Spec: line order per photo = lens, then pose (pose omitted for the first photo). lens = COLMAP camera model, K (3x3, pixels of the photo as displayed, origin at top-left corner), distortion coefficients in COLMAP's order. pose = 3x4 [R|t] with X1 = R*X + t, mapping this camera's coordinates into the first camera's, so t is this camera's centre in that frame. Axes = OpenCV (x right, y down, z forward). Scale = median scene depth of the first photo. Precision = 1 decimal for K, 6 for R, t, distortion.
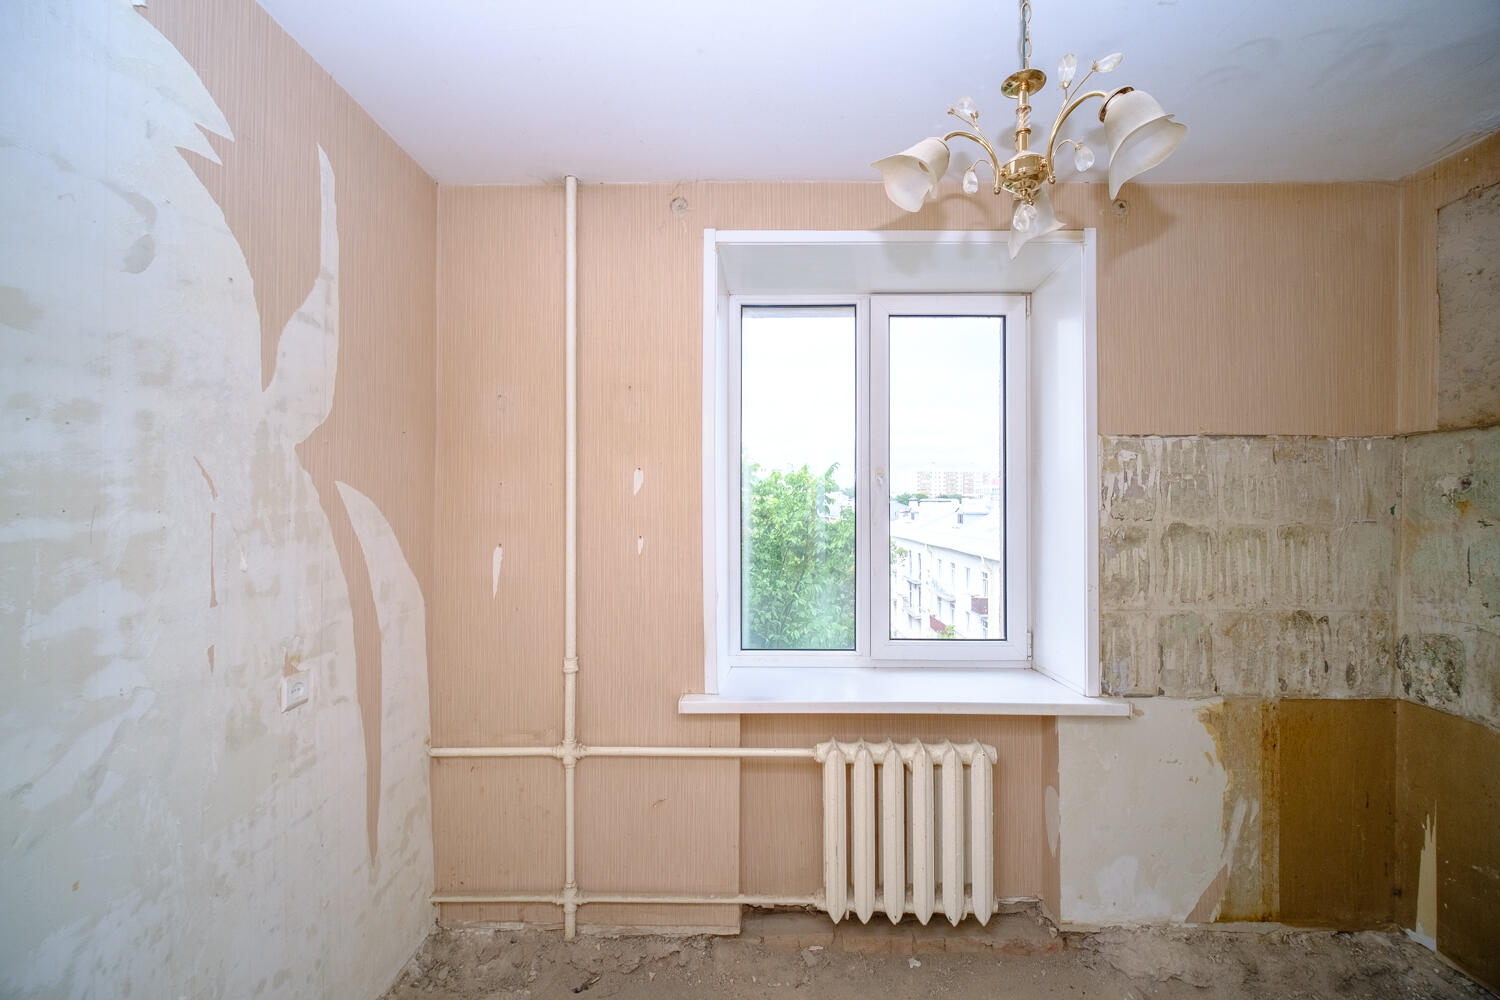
lens RADIAL K [[580.3, 0, 754.7], [0, 580.3, 495.2], [0, 0, 1]] dist [-0.007167, 0.000224]
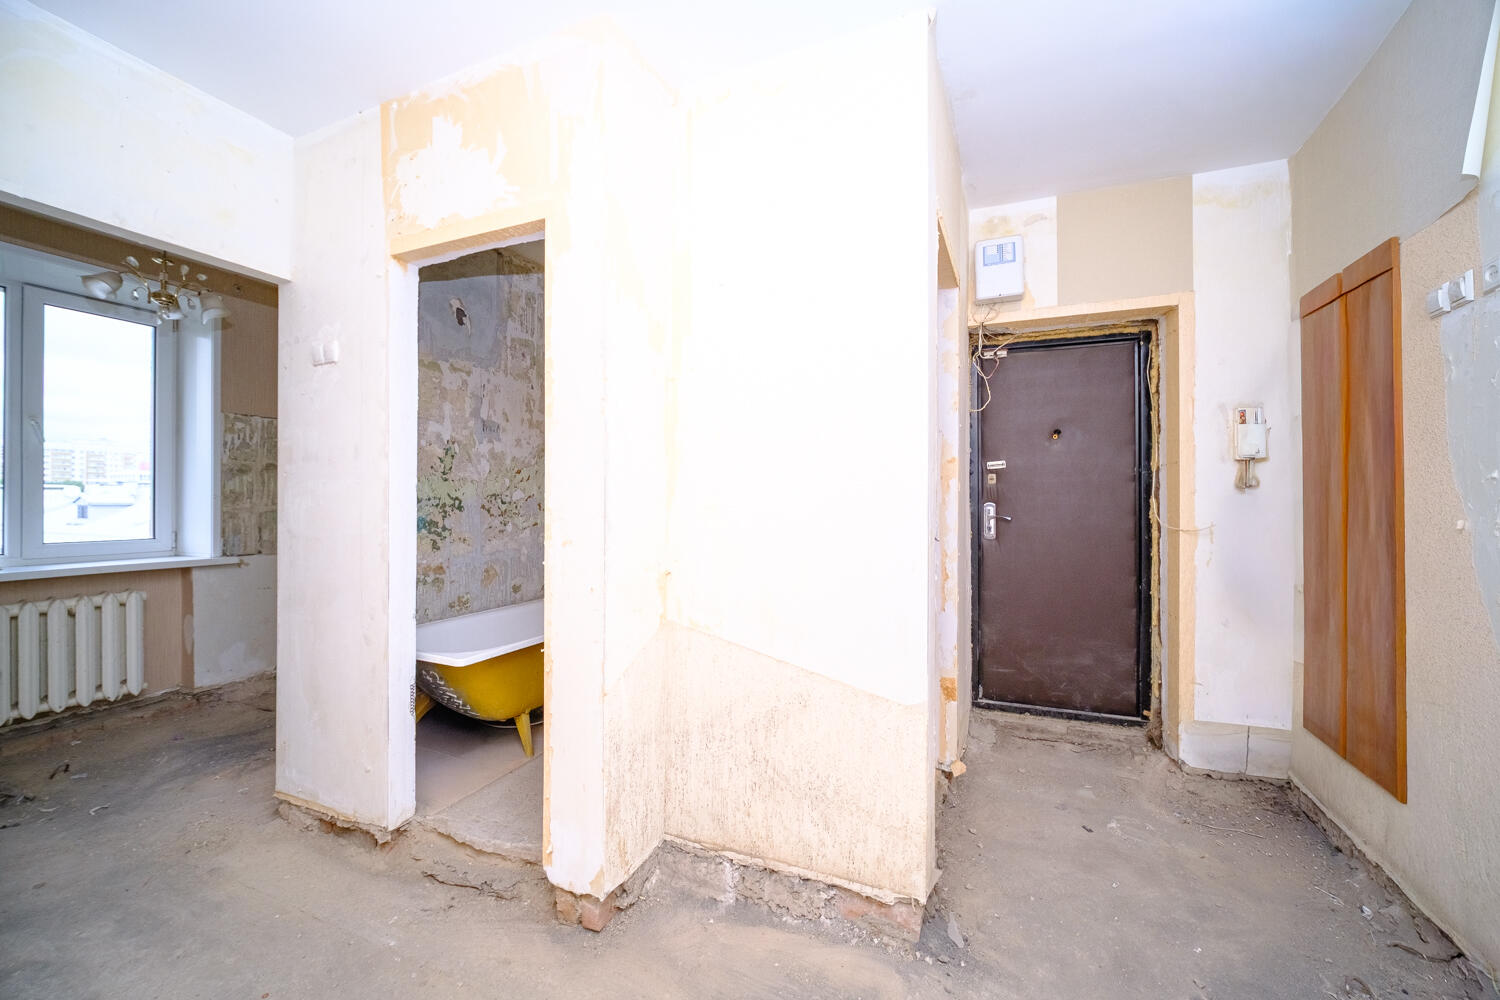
lens RADIAL K [[598.8, 0, 748.8], [0, 598.8, 498.1], [0, 0, 1]] dist [-0.006096, 0.000432]
pose [[0.374983, -0.002025, 0.927029, -0.507092], [-0.012597, 0.999894, 0.007279, 0.128993], [-0.926946, -0.014407, 0.374918, -1.214638]]
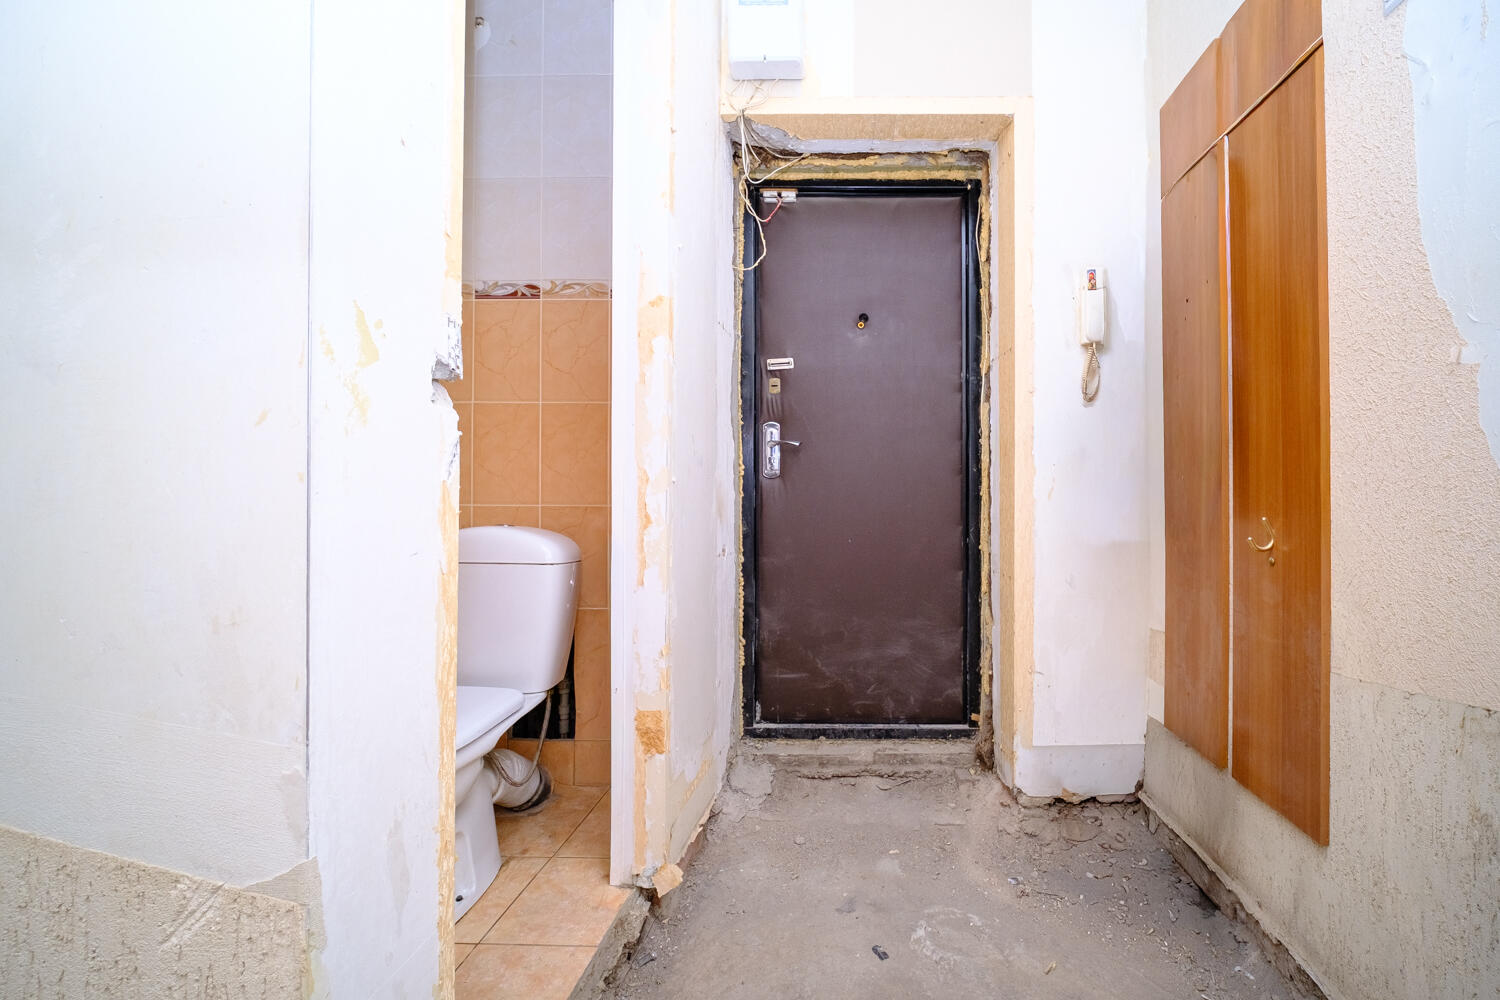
lens RADIAL K [[630.8, 0, 854.5], [0, 630.8, 486.0], [0, 0, 1]] dist [-0.002087, -0.000306]
pose [[0.003932, 0.001670, 0.999991, 0.122198], [-0.016576, 0.999861, -0.001605, 0.259072], [-0.999855, -0.016570, 0.003959, -1.366995]]
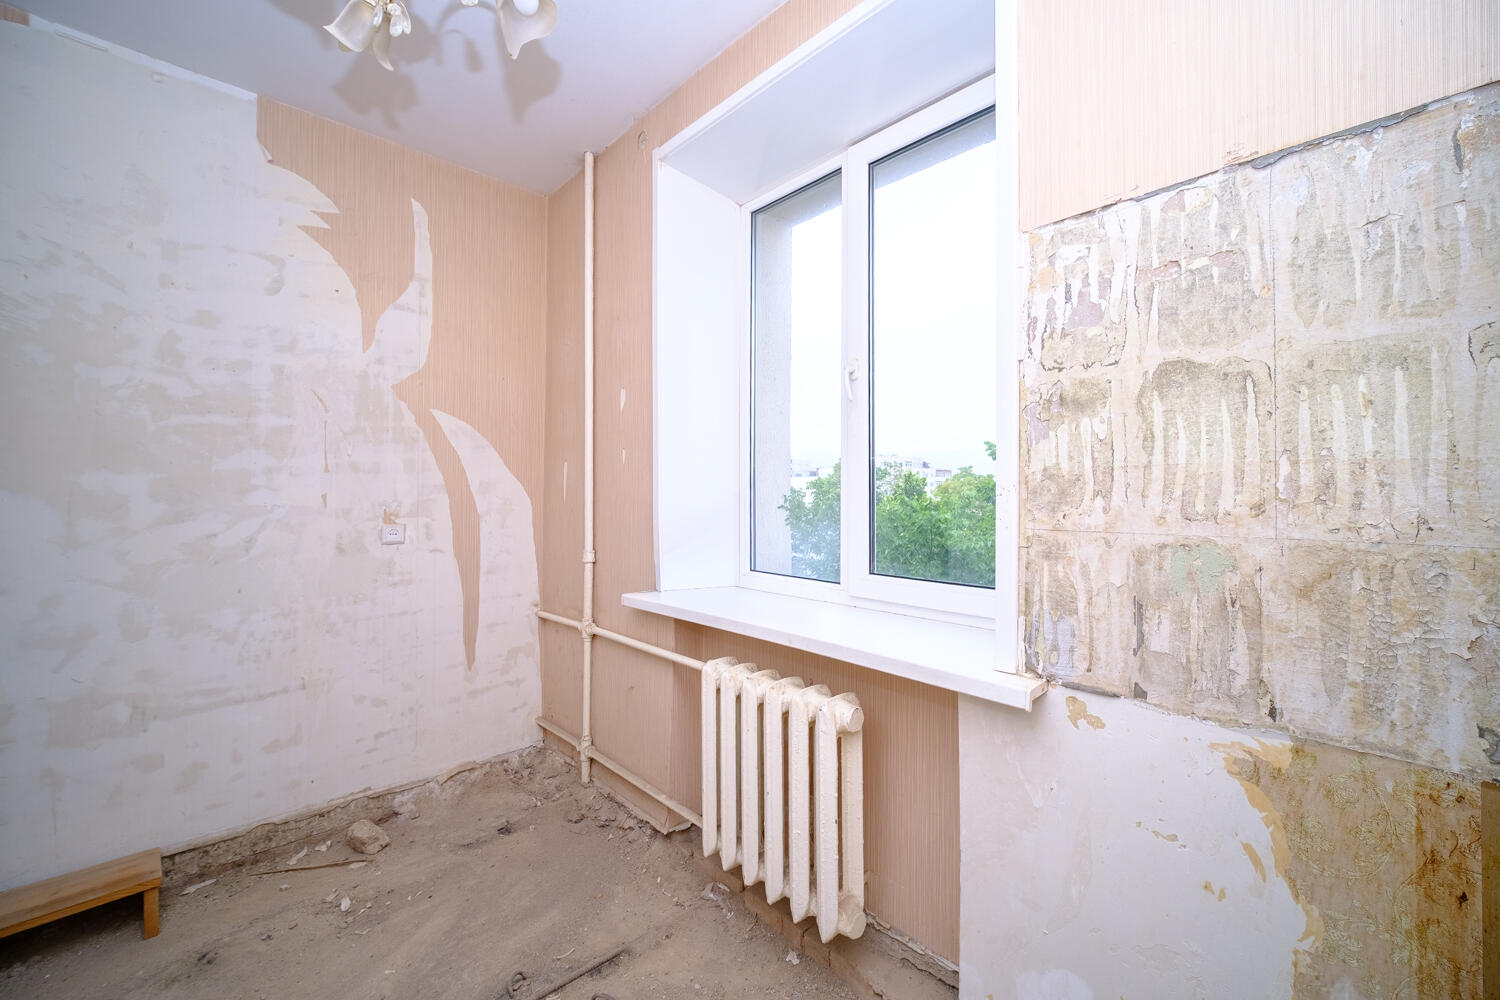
lens RADIAL K [[611.9, 0, 812.5], [0, 611.9, 489.3], [0, 0, 1]] dist [-0.005941, -0.000098]
pose [[0.715603, -0.010193, -0.698433, 0.878077], [0.010519, 0.999937, -0.003815, 0.158126], [0.698428, -0.004616, 0.715665, 0.406487]]
